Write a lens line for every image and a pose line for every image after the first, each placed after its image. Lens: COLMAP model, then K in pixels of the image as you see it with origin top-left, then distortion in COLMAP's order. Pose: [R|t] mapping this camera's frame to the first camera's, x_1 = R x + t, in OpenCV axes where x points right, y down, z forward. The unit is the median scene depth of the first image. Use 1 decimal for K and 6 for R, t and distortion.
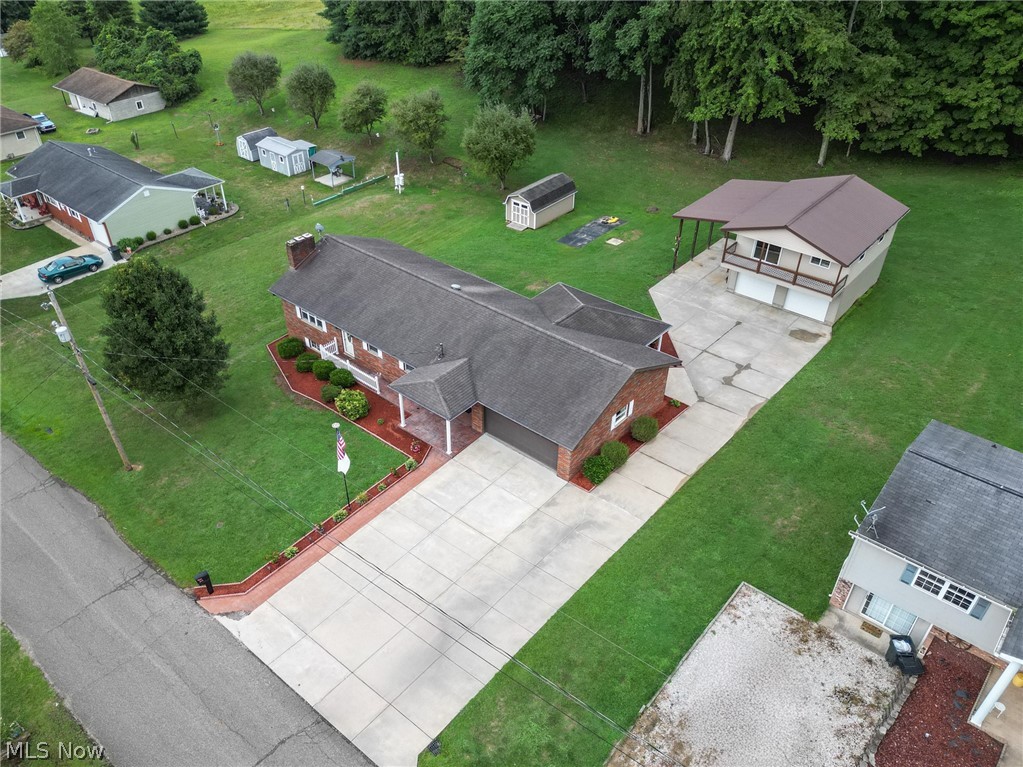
lens RADIAL K [[769.8, 0, 479.2], [0, 769.8, 413.6], [0, 0, 1]] dist [0.048373, -0.045247]
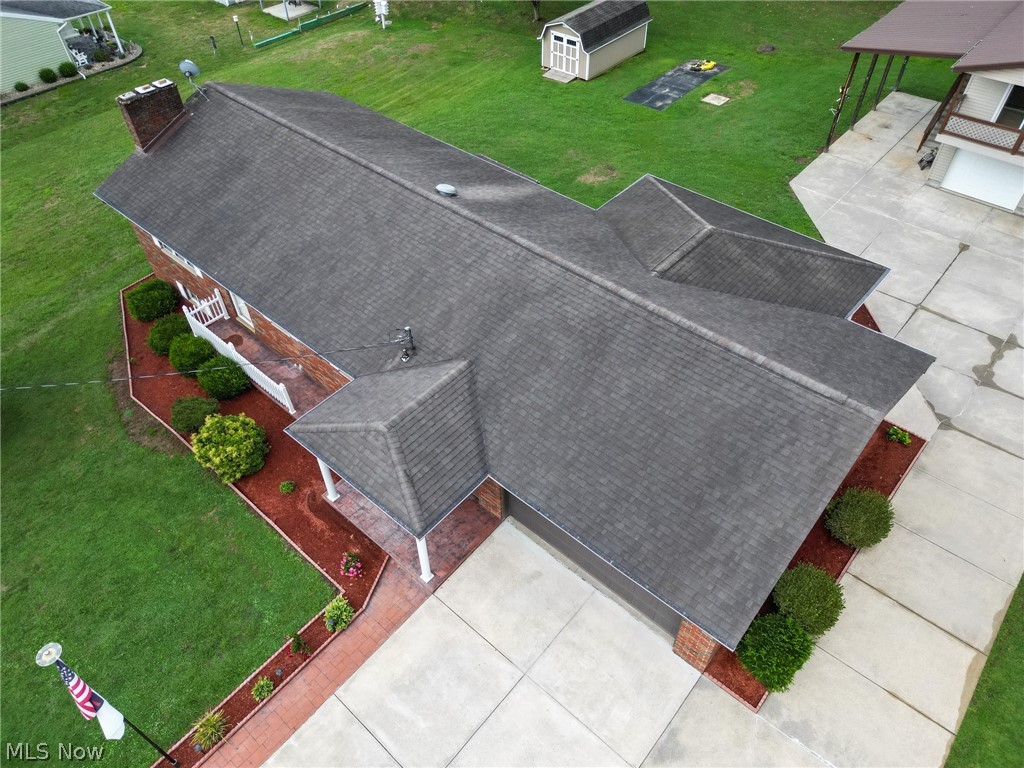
lens RADIAL K [[715.9, 0, 512.0], [0, 715.9, 384.0], [0, 0, 1]] dist [0.033027, -0.028401]
pose [[0.999978, -0.005699, 0.003271, 0.007580], [0.005174, 0.989745, 0.142750, -0.091689], [-0.004051, -0.142730, 0.989753, 0.455968]]
